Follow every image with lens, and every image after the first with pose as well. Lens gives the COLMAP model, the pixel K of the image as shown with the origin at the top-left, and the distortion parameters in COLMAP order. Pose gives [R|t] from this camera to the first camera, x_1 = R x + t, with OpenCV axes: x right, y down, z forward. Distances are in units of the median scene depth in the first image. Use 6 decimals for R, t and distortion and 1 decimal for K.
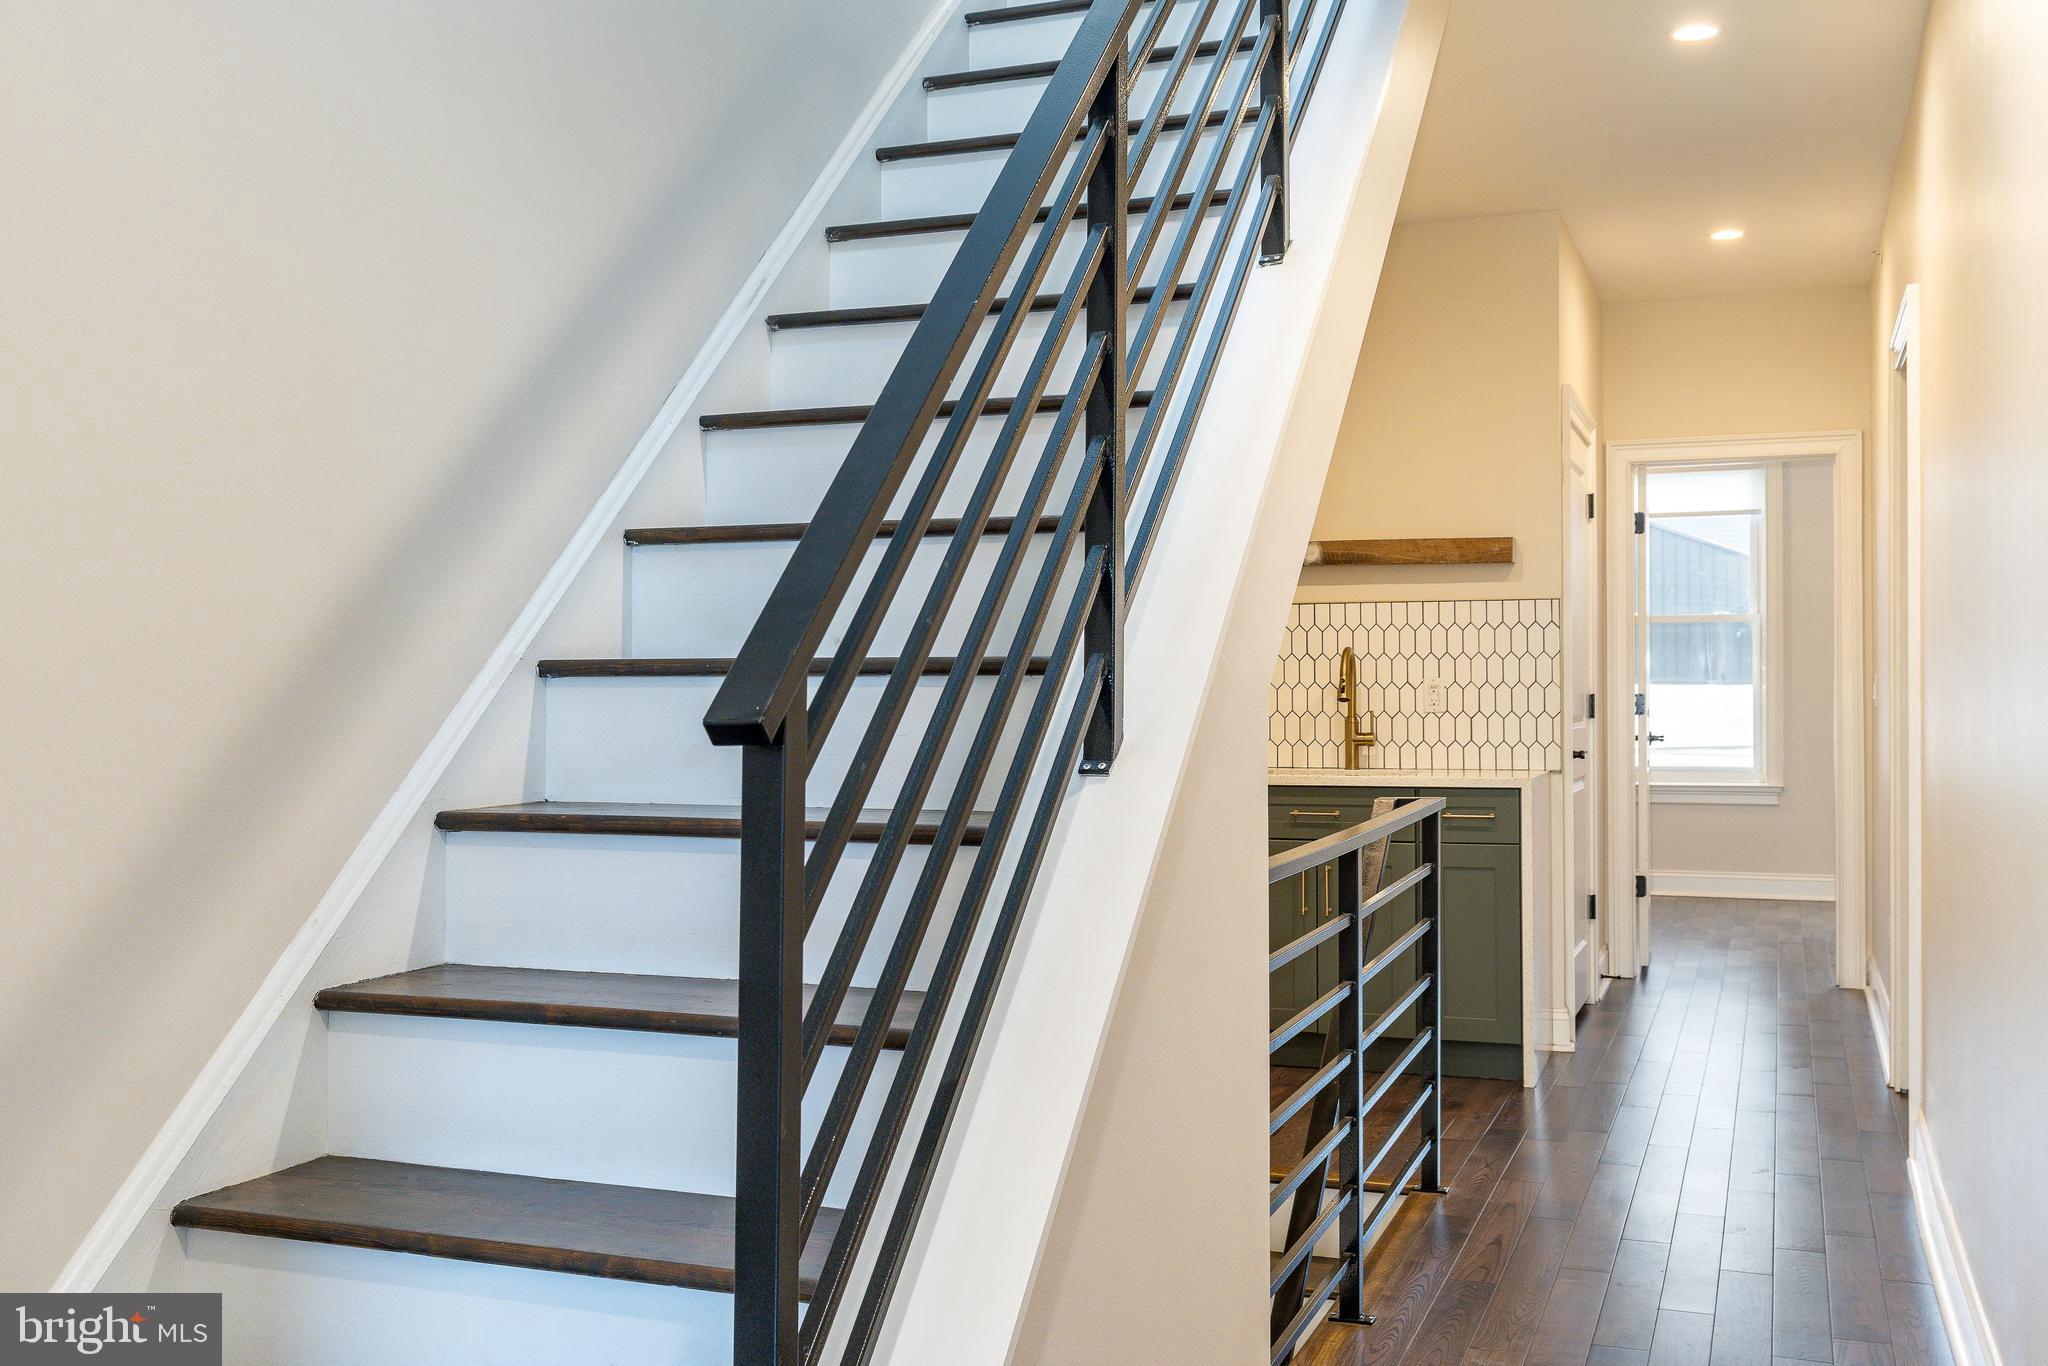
lens RADIAL K [[2067.8, 0, 1014.5], [0, 2067.8, 678.9], [0, 0, 1]] dist [0.010178, 0.000000]
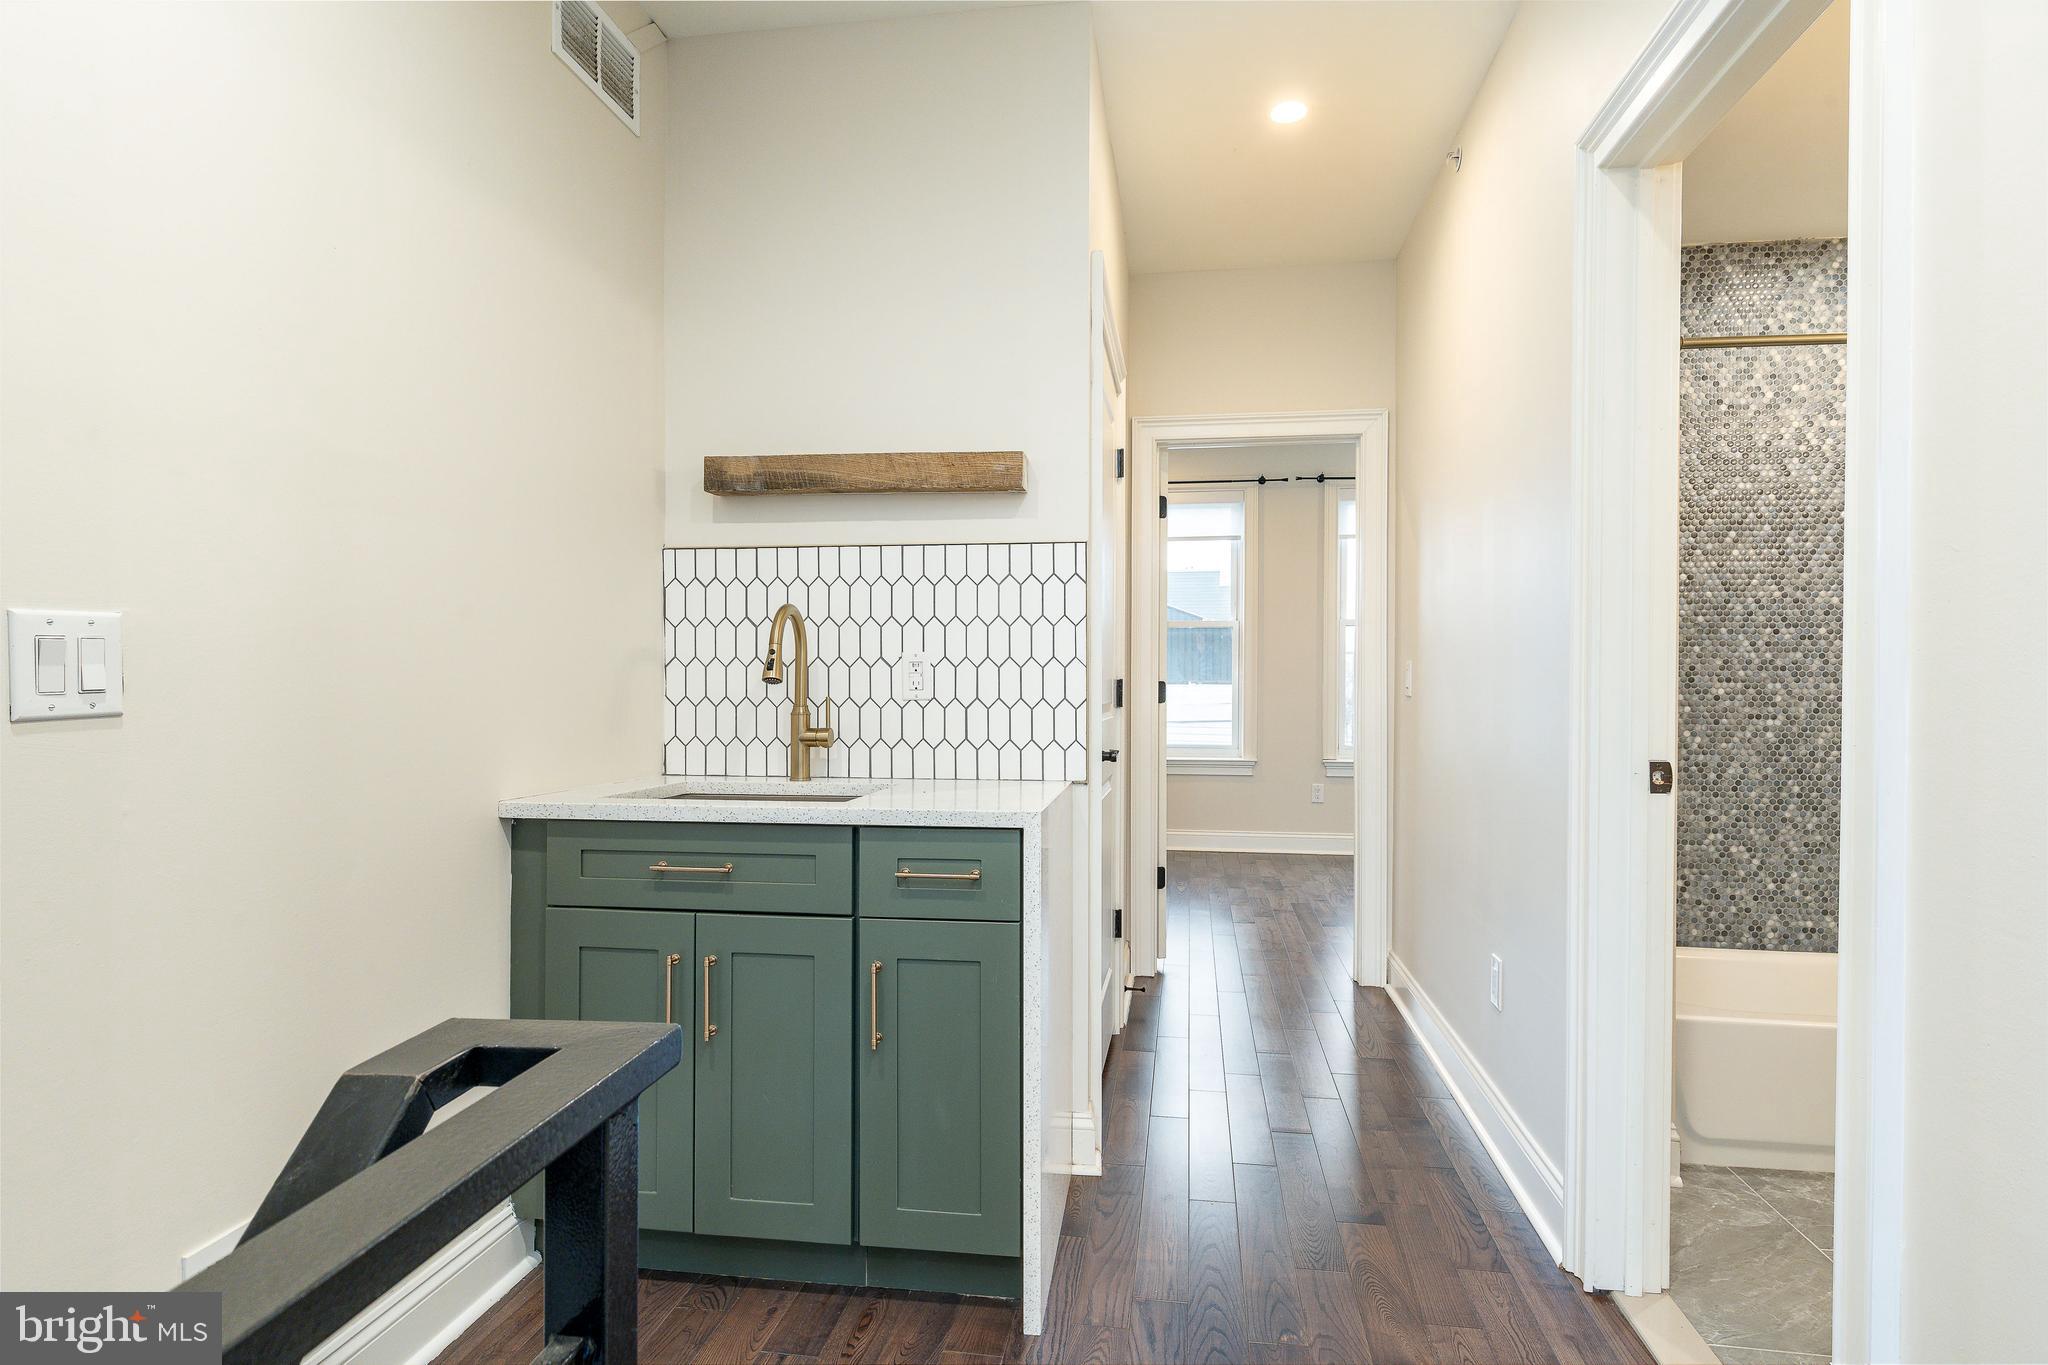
lens RADIAL K [[1166.4, 0, 1025.9], [0, 1166.4, 682.4], [0, 0, 1]] dist [0.008023, 0.000126]
pose [[0.977720, 0.006929, 0.209799, 0.155157], [-0.007308, 0.999973, 0.001030, 0.009458], [-0.209786, -0.002540, 0.977744, 0.596478]]
